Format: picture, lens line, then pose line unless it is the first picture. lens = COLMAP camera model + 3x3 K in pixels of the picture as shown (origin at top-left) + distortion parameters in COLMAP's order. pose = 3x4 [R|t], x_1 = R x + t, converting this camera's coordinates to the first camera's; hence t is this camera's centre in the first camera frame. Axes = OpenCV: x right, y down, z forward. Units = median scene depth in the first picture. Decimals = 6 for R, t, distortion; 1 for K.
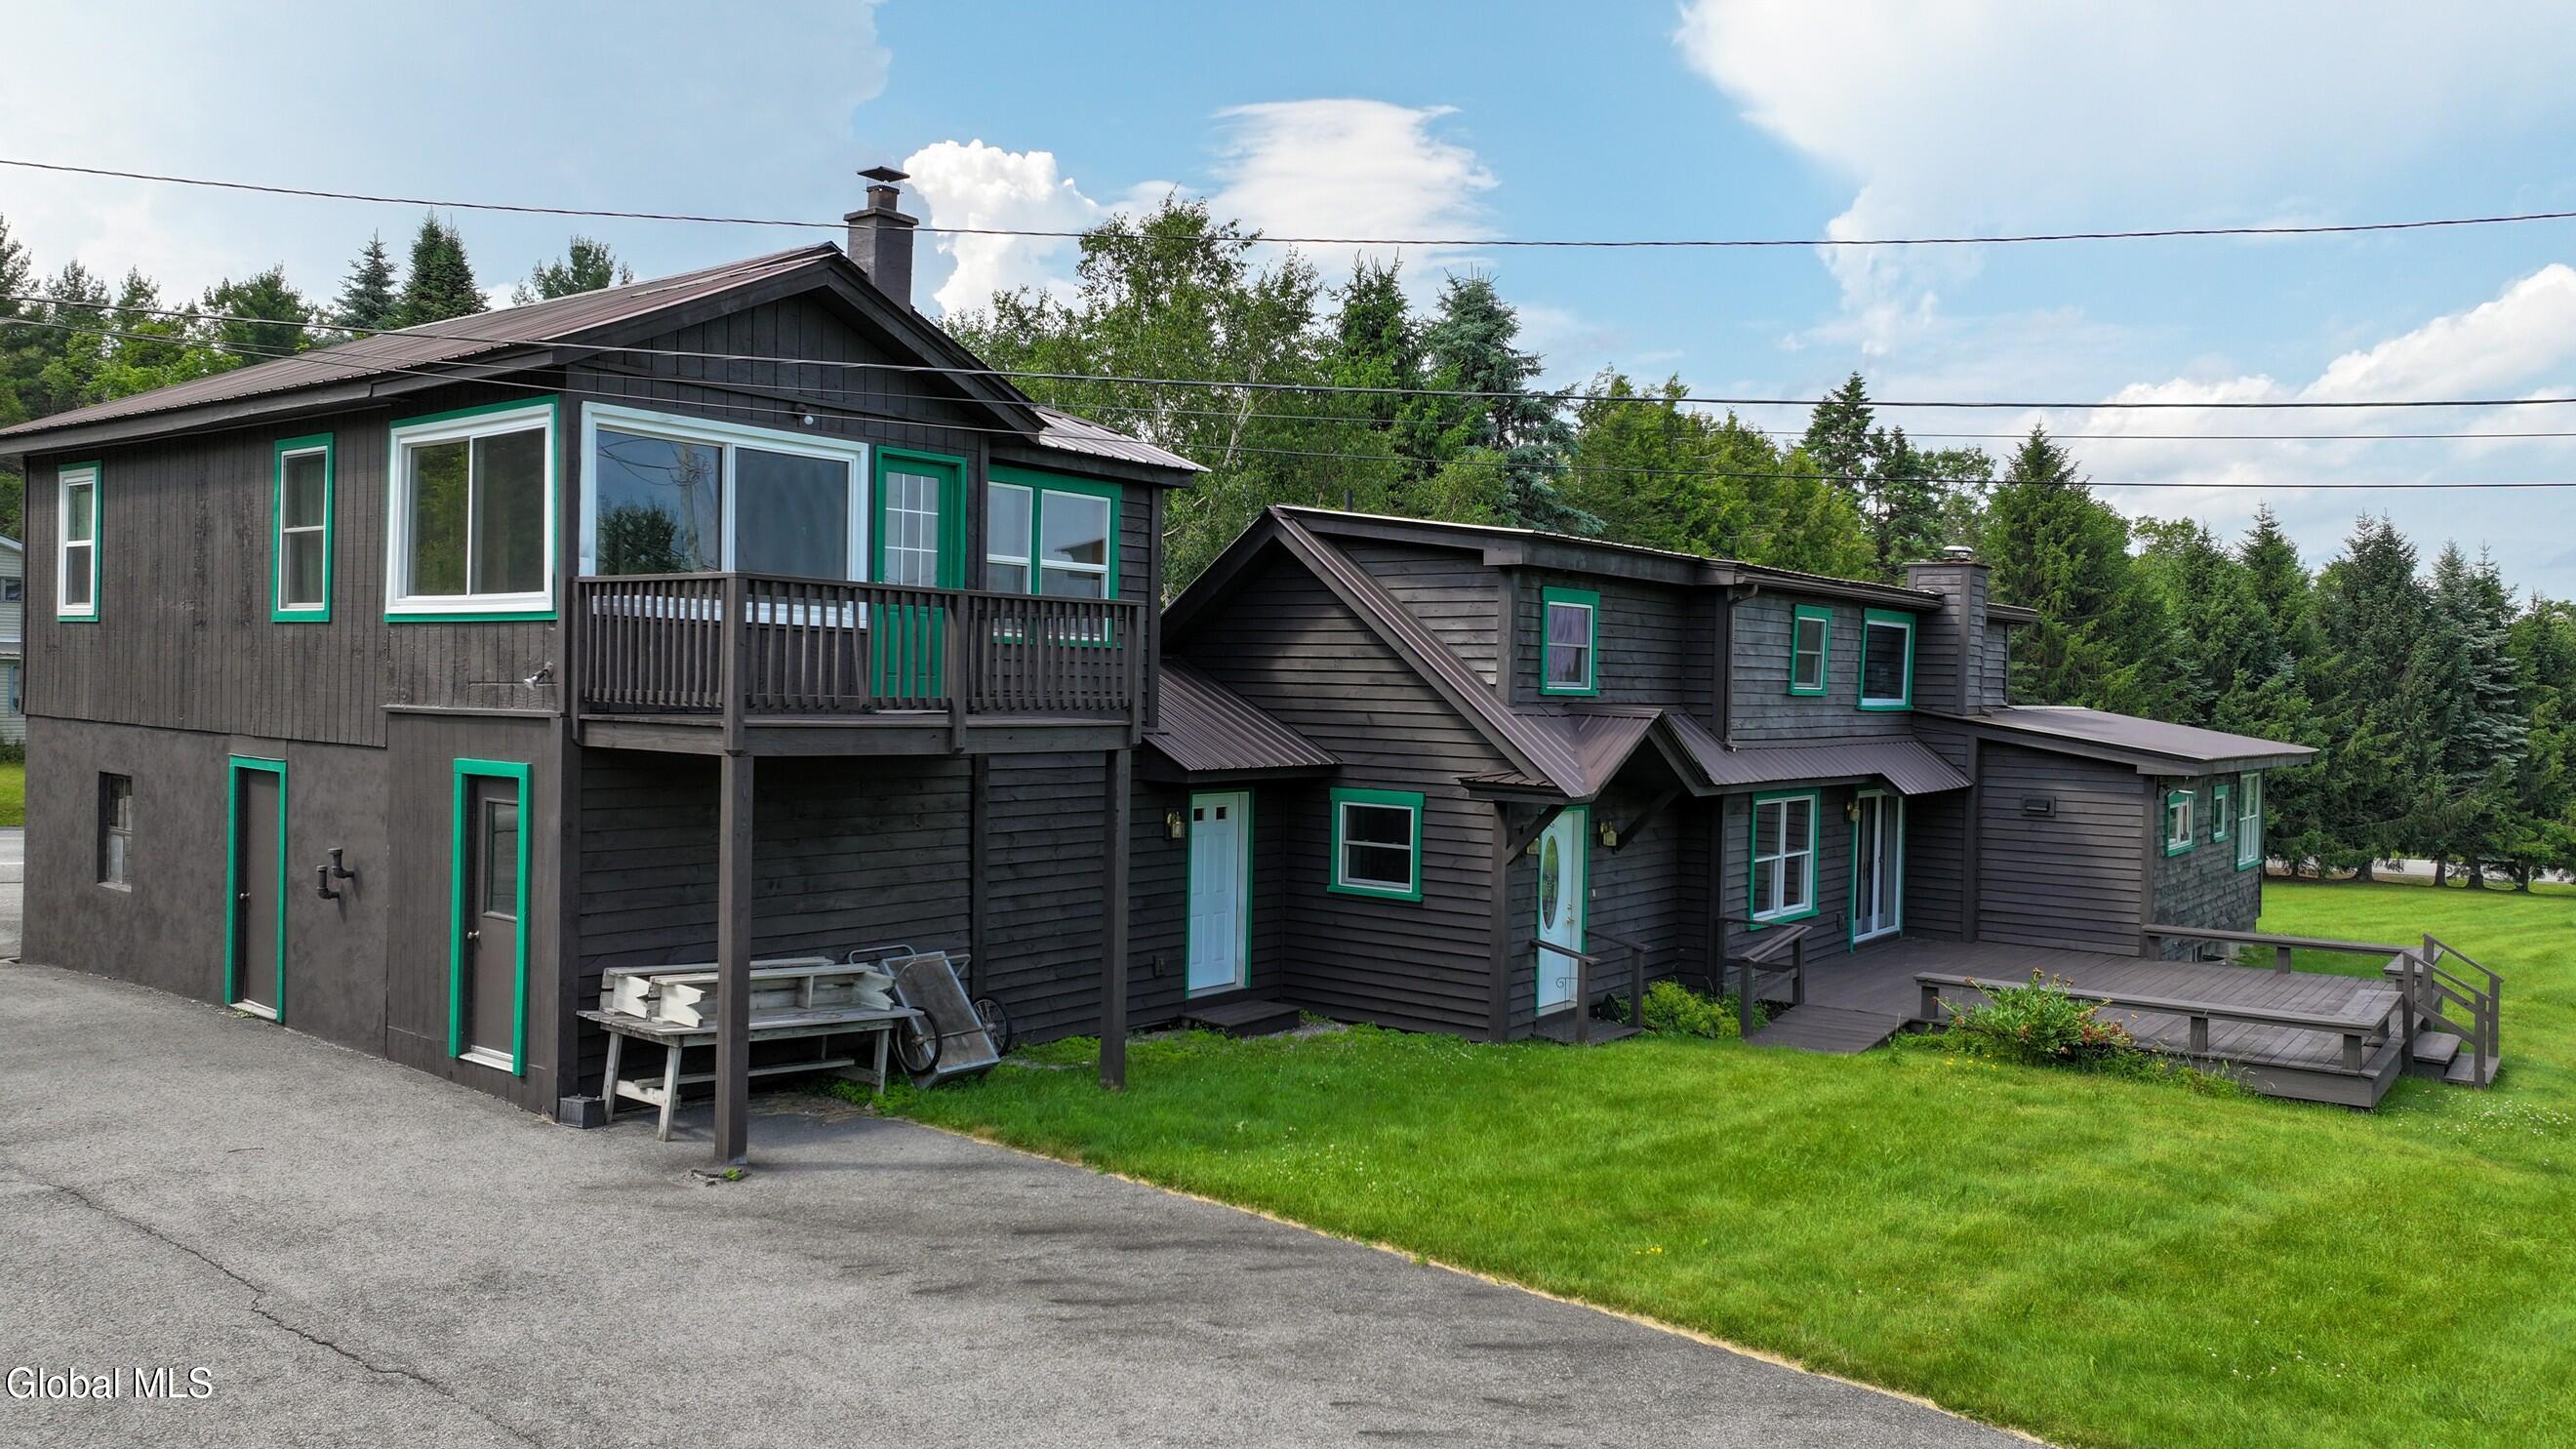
lens RADIAL K [[1806.8, 0, 1294.3], [0, 1806.8, 711.7], [0, 0, 1]] dist [0.008226, 0.006107]
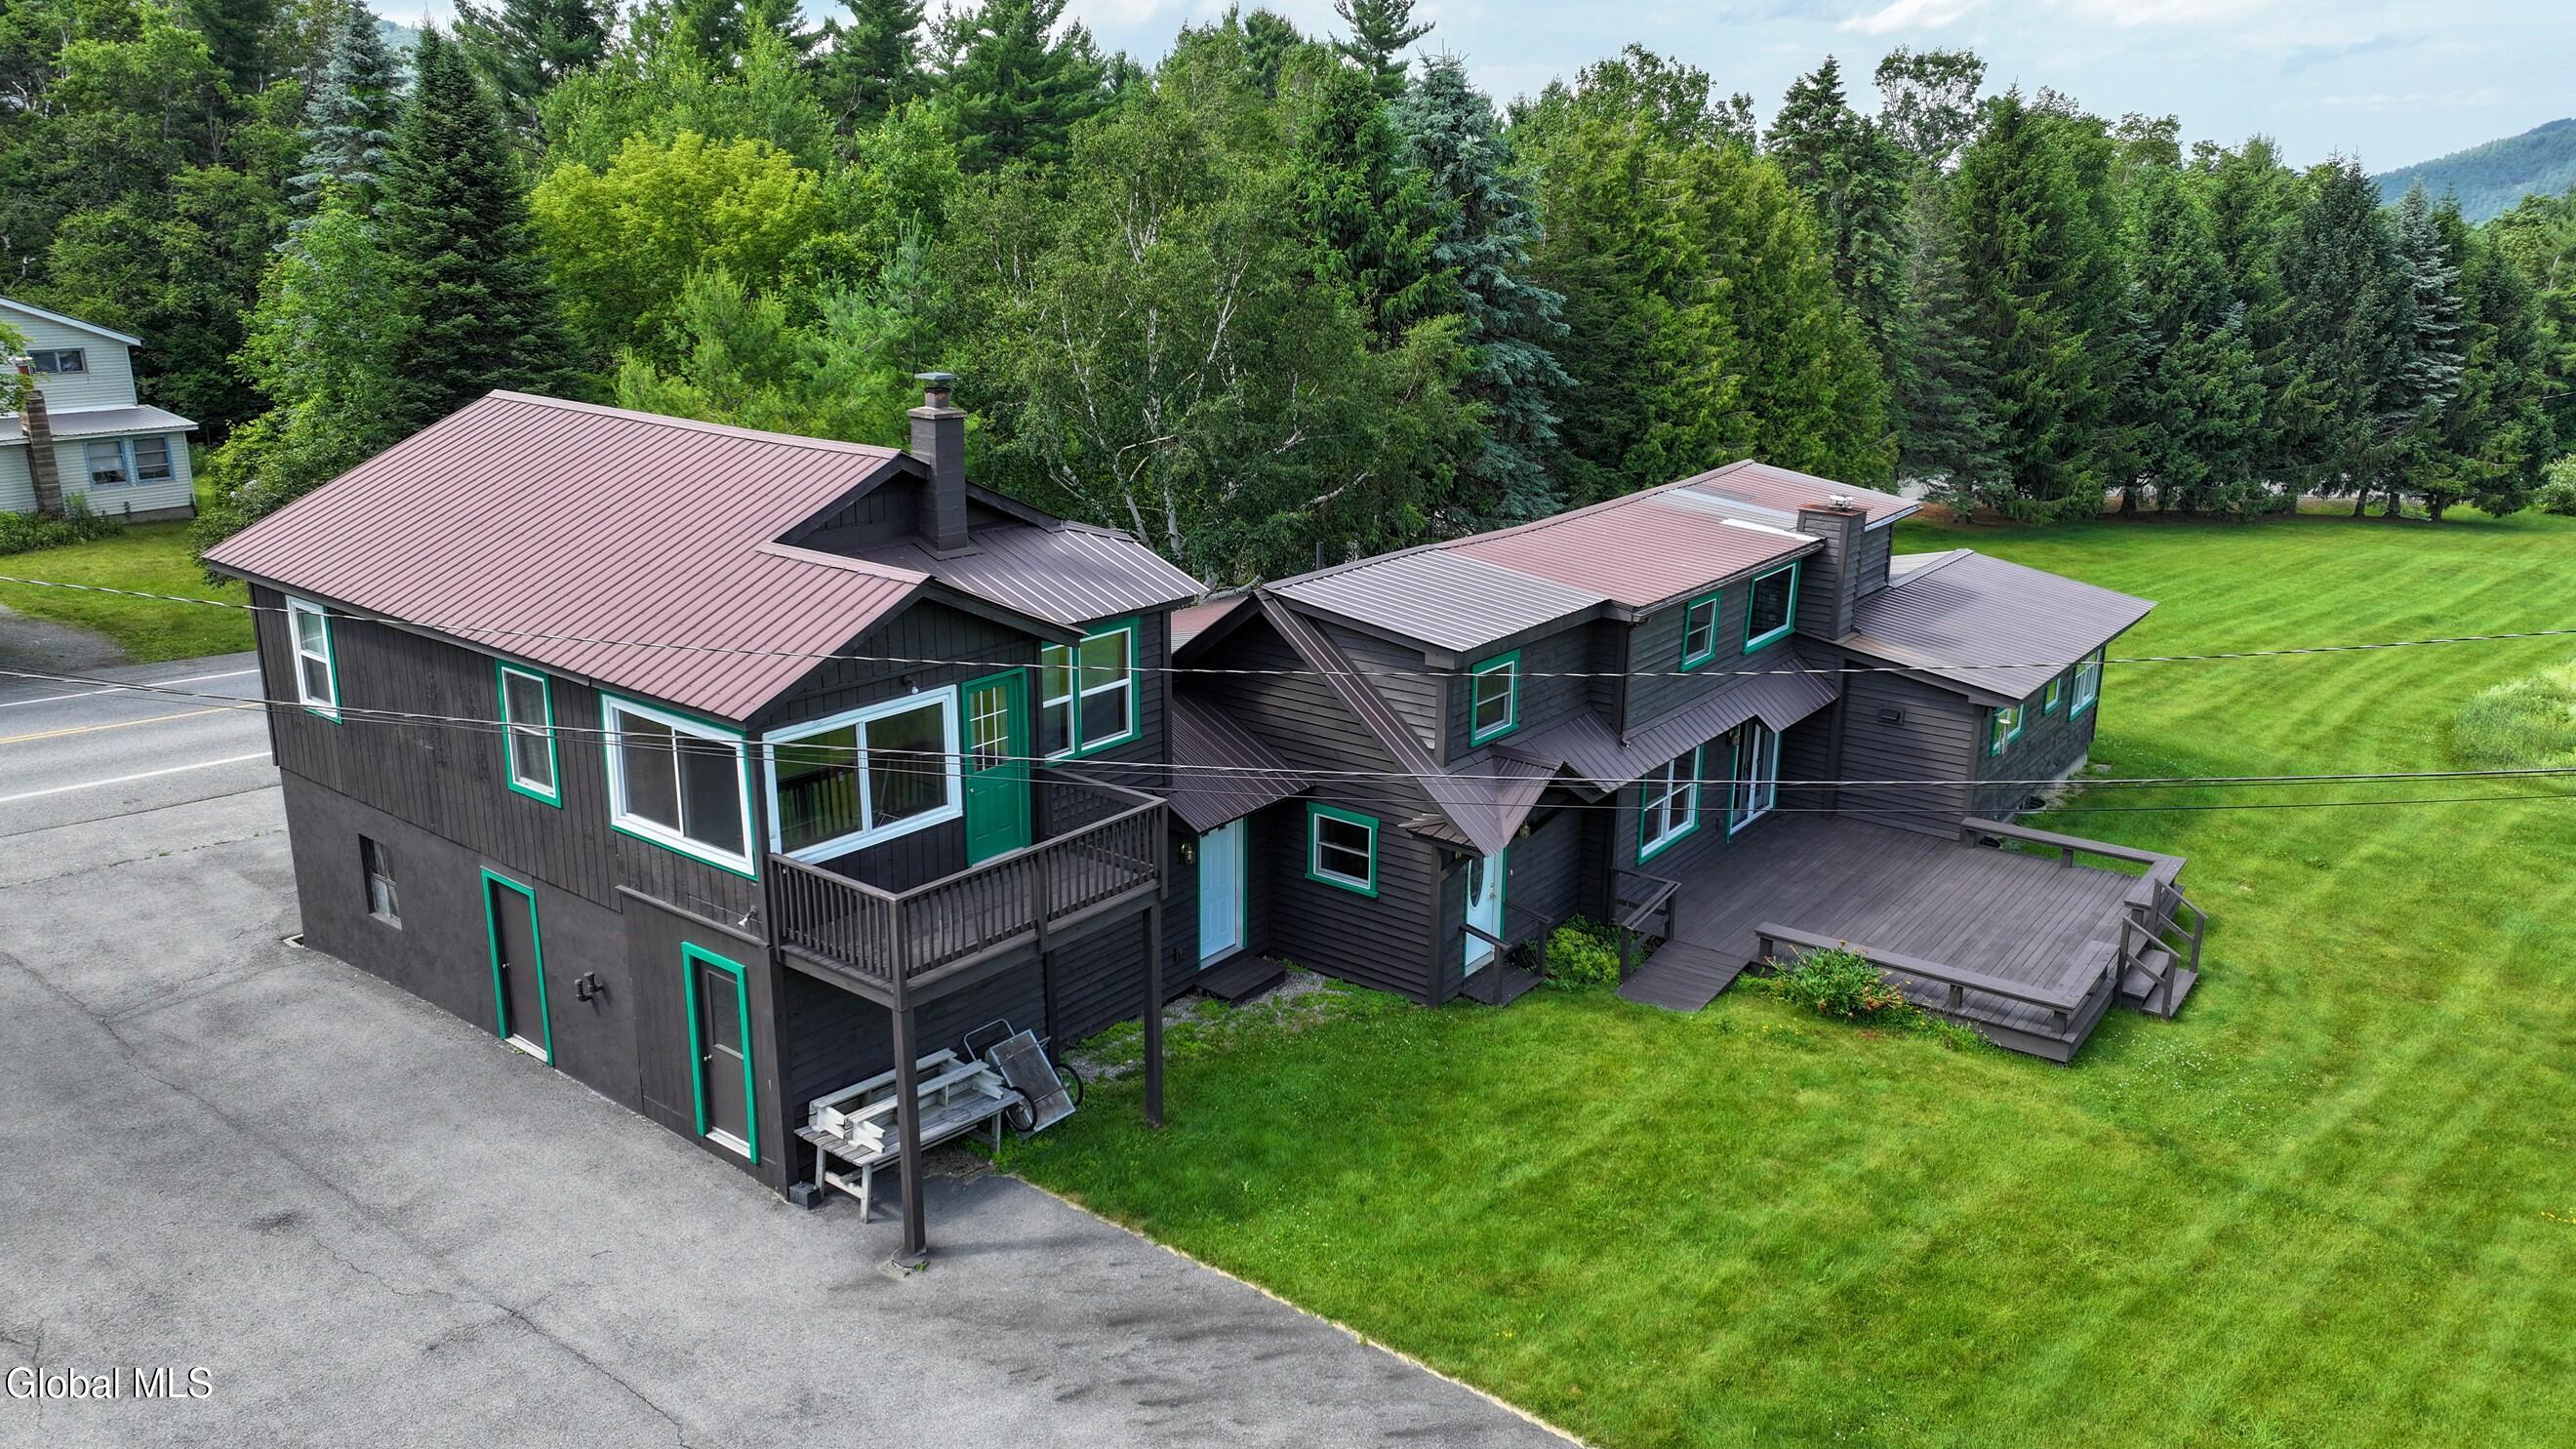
lens RADIAL K [[1806.8, 0, 1294.3], [0, 1806.8, 711.7], [0, 0, 1]] dist [0.008226, 0.006107]
pose [[0.999888, -0.012836, 0.007718, 0.002150], [0.010403, 0.965903, 0.258694, -0.370670], [-0.010776, -0.258585, 0.965928, -0.231454]]
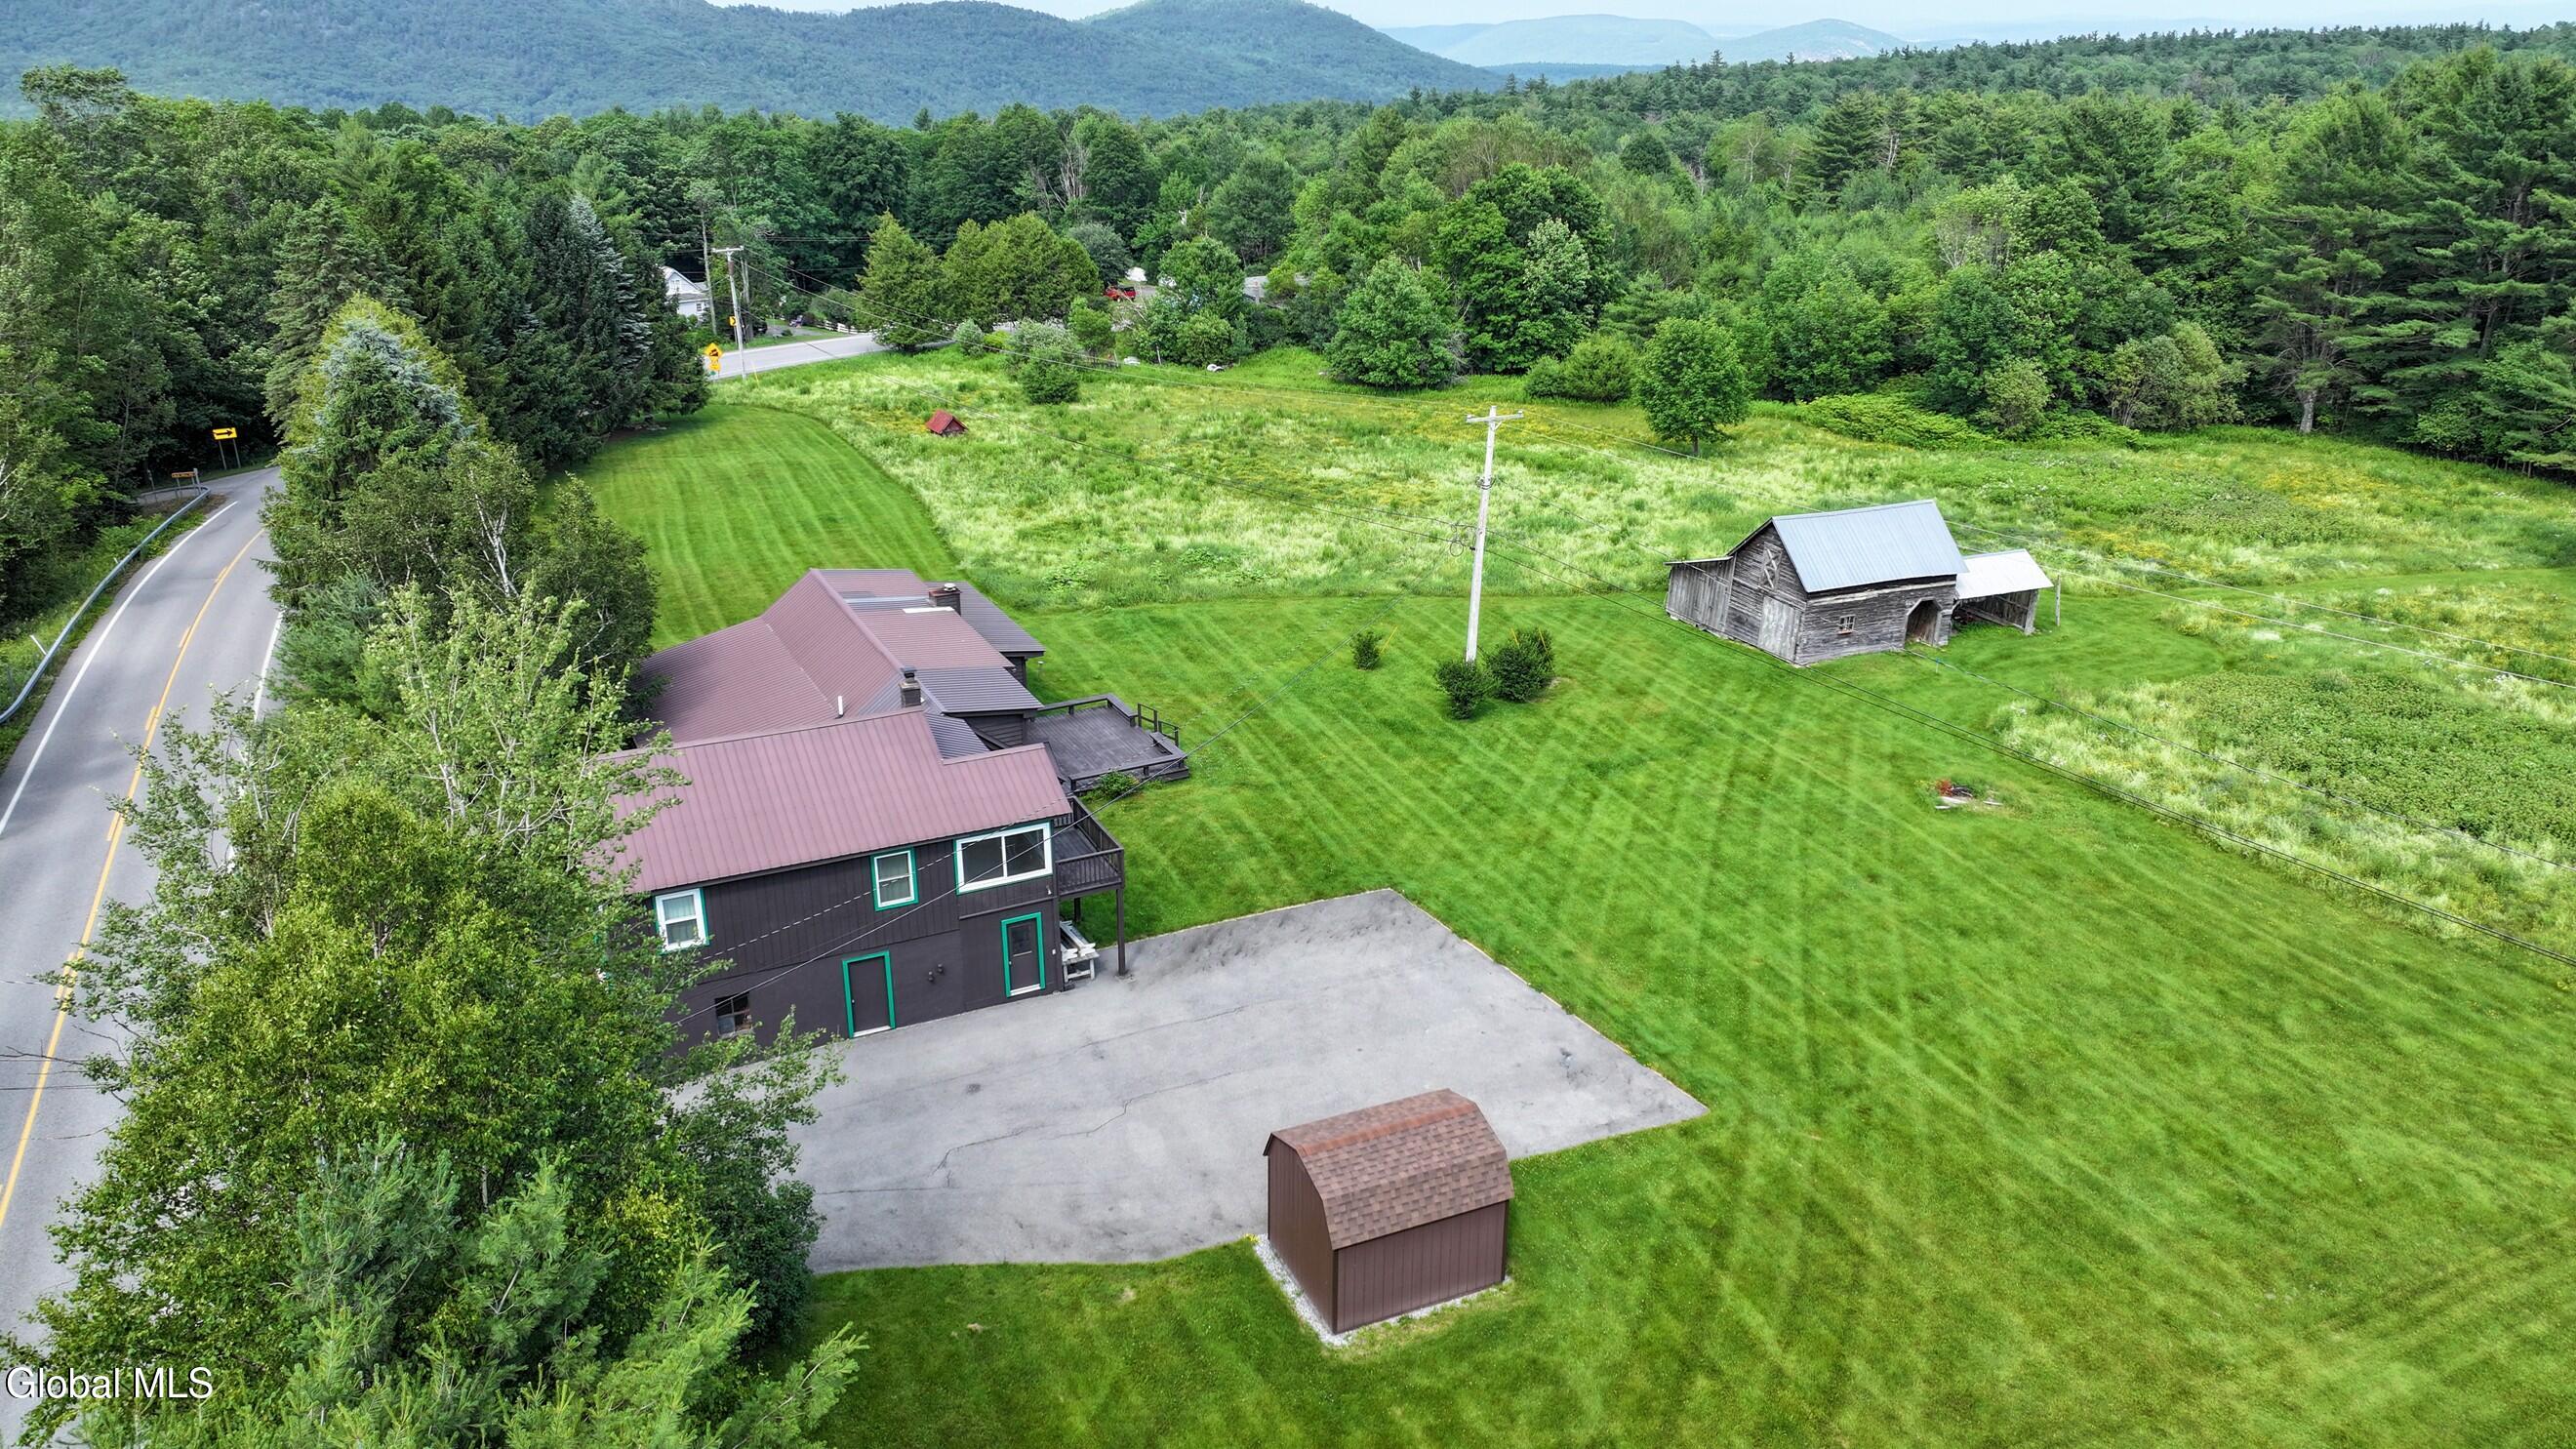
lens RADIAL K [[1806.8, 0, 1294.3], [0, 1806.8, 711.7], [0, 0, 1]] dist [0.008226, 0.006107]
pose [[0.427973, -0.348262, 0.833998, -2.158465], [0.017574, 0.925809, 0.377583, -1.189768], [-0.903621, -0.146938, 0.402341, -0.602910]]
